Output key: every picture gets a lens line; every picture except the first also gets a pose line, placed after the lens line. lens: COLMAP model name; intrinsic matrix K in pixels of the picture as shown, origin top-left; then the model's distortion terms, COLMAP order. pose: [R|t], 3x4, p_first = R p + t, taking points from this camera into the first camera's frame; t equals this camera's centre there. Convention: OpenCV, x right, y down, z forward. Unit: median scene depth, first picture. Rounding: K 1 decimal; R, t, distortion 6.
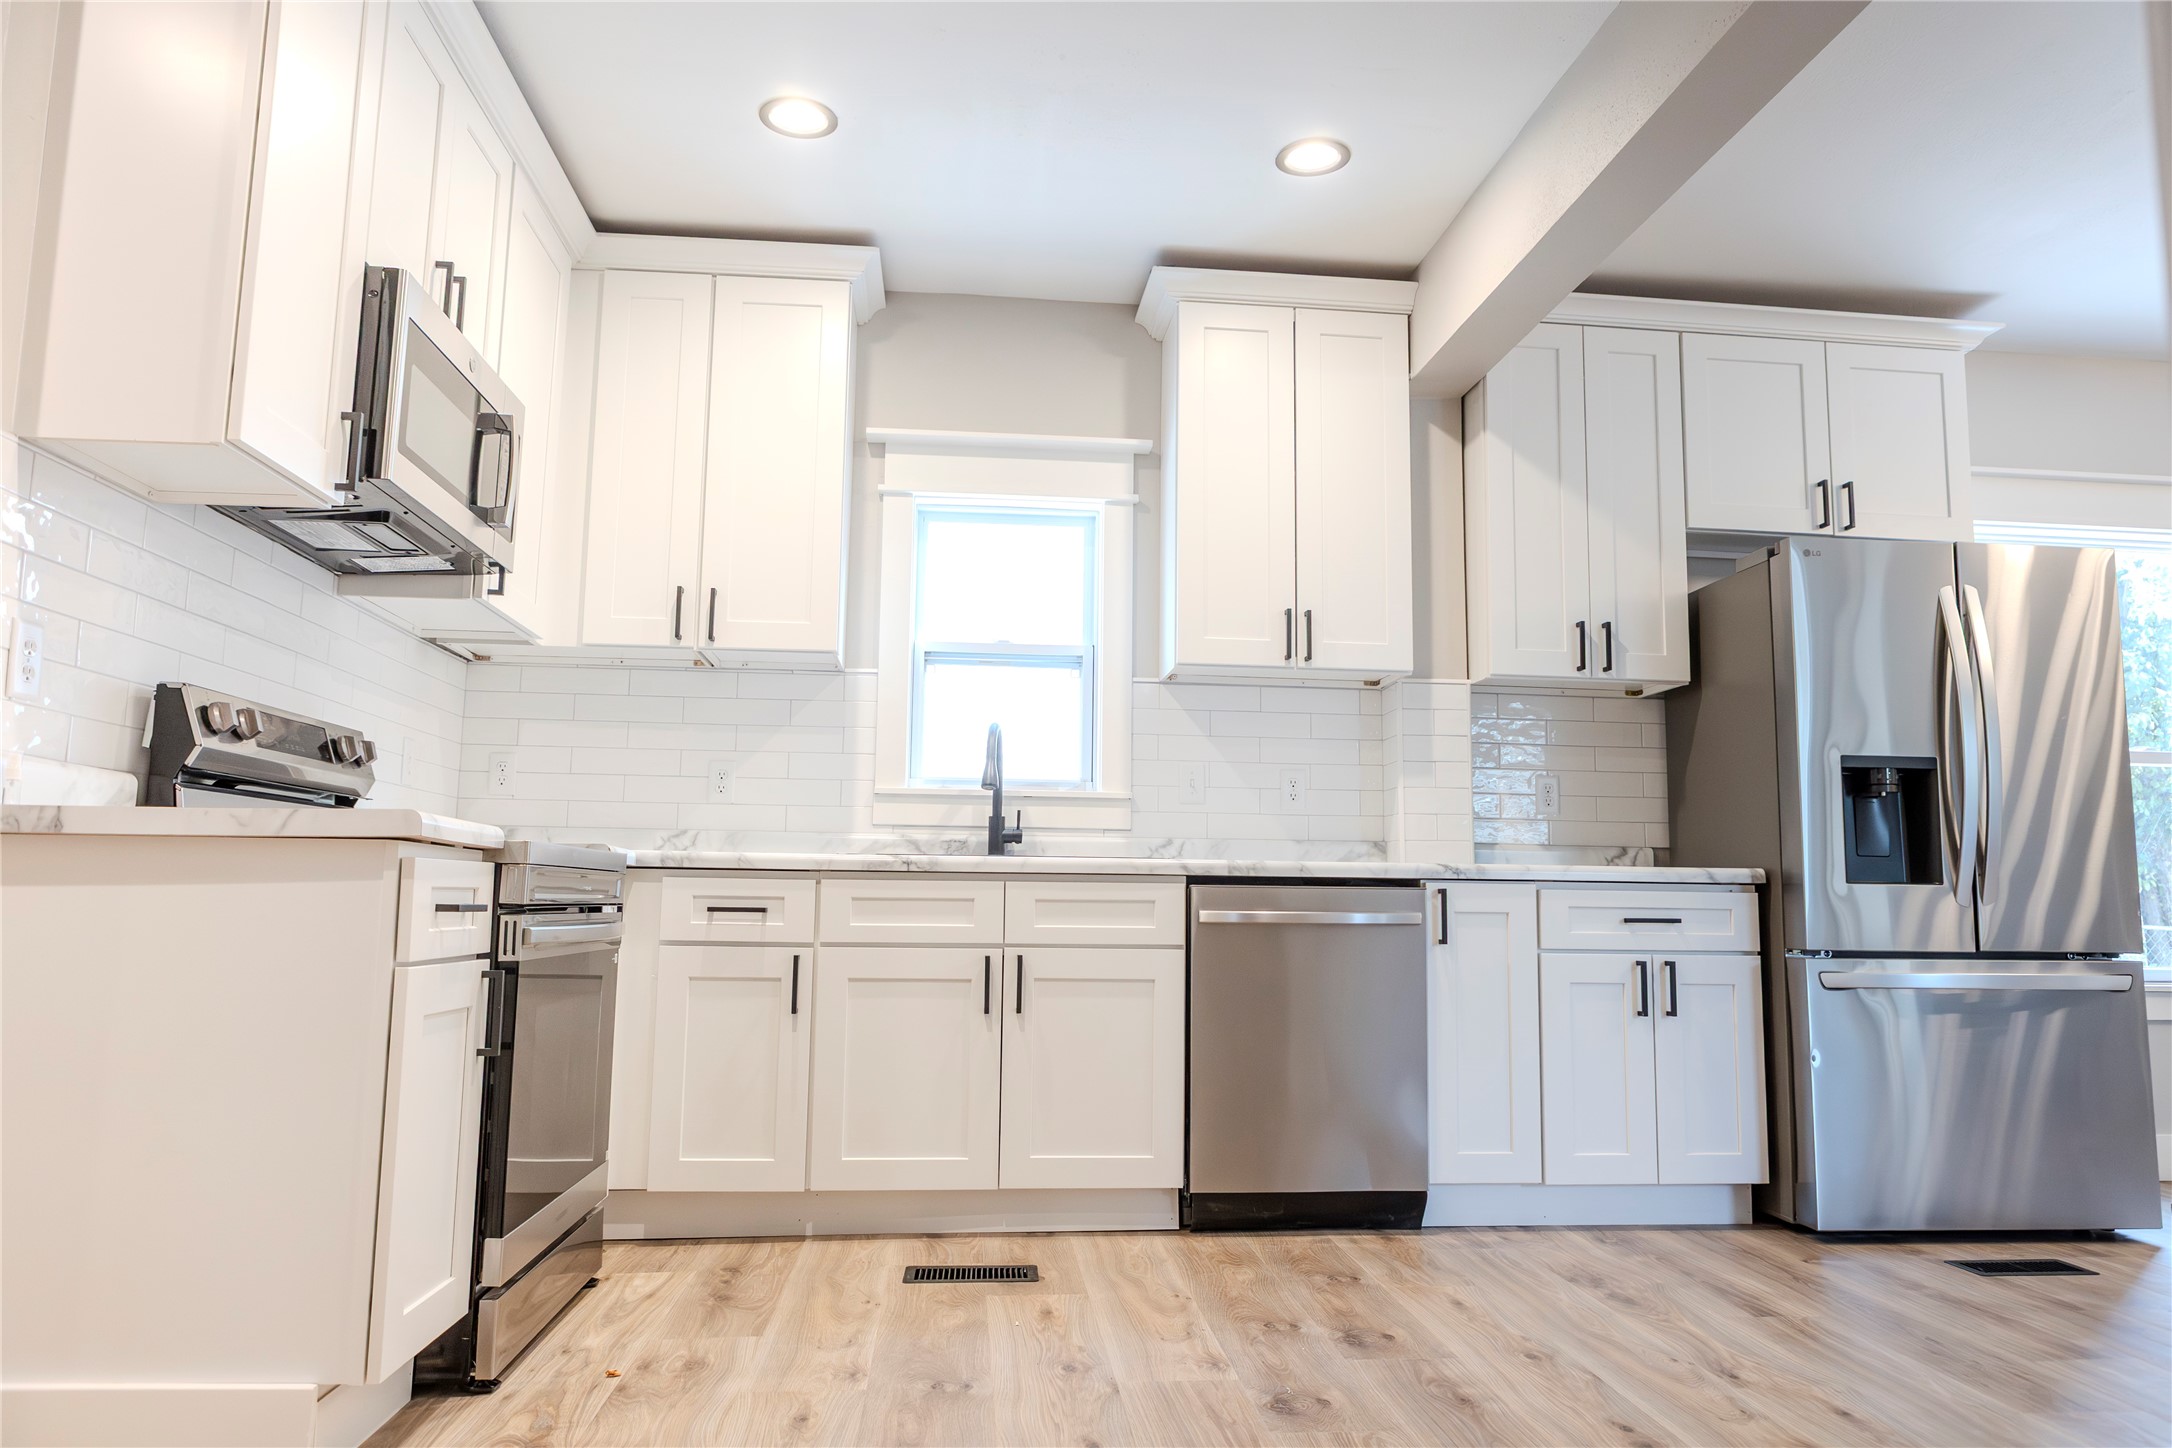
lens RADIAL K [[1444.4, 0, 1091.9], [0, 1444.4, 719.9], [0, 0, 1]] dist [-0.003530, 0.000898]
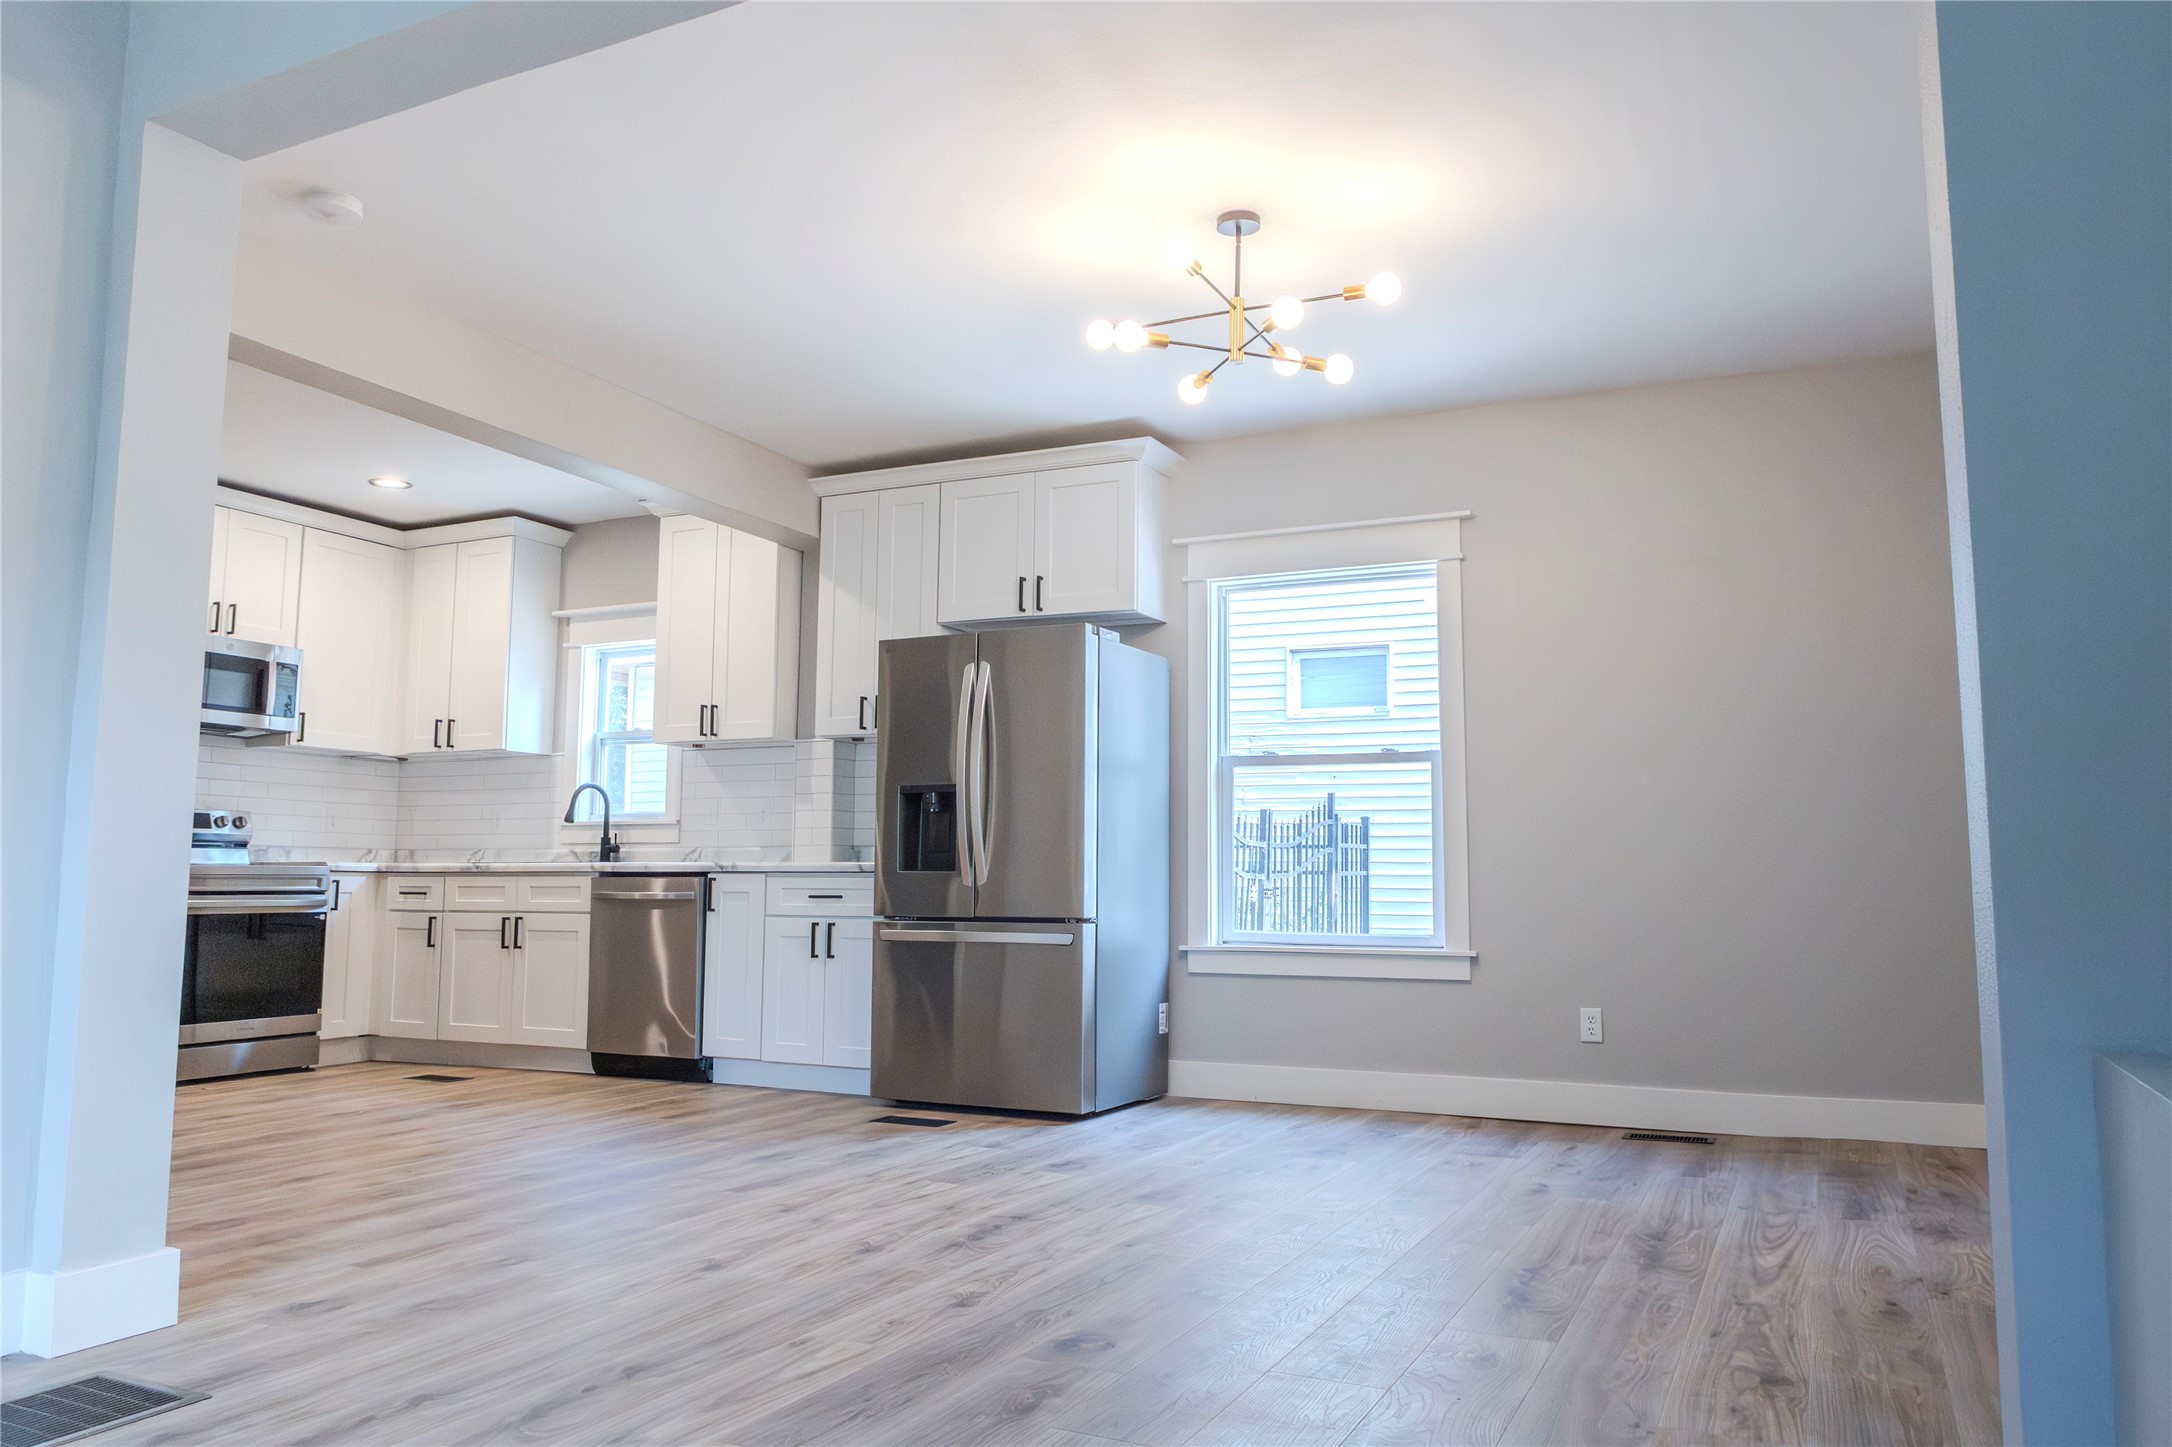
lens RADIAL K [[1536.0, 0, 1084.7], [0, 1536.0, 726.4], [0, 0, 1]] dist [-0.006222, -0.000302]
pose [[0.849003, -0.063202, -0.524594, 1.513747], [0.073985, 0.997259, -0.000410, -0.022170], [0.523182, -0.038464, 0.851352, -0.252928]]
